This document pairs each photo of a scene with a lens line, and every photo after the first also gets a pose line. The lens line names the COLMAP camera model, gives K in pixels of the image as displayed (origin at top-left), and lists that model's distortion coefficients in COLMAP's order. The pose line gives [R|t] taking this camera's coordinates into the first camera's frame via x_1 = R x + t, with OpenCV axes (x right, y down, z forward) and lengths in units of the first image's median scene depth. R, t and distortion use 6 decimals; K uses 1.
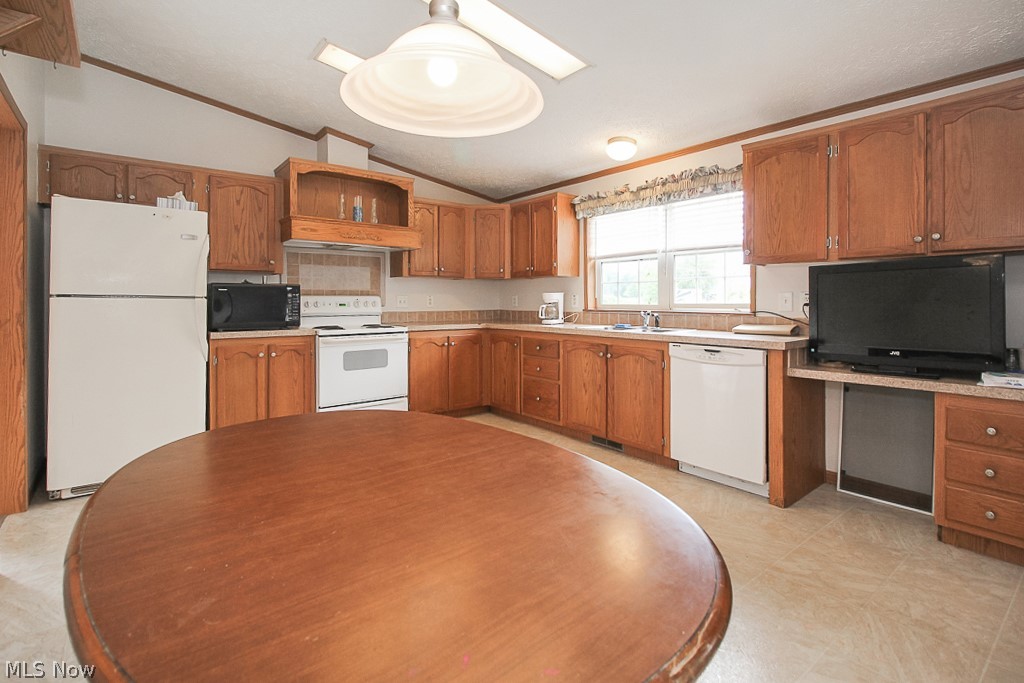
lens RADIAL K [[496.7, 0, 509.8], [0, 496.7, 295.6], [0, 0, 1]] dist [-0.034503, -0.000107]
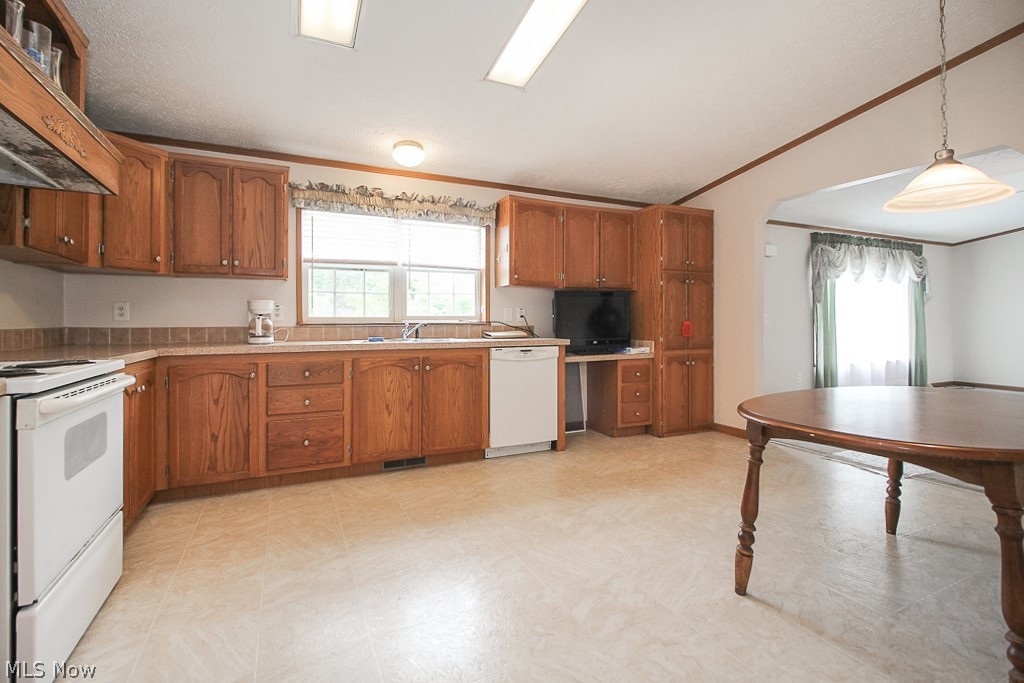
lens RADIAL K [[473.2, 0, 506.8], [0, 473.2, 315.9], [0, 0, 1]] dist [0.000926, -0.001205]
pose [[0.196493, 0.010852, 0.980445, -0.656074], [-0.006756, 0.999930, -0.009713, 0.026708], [-0.980482, -0.004715, 0.196553, 0.646692]]
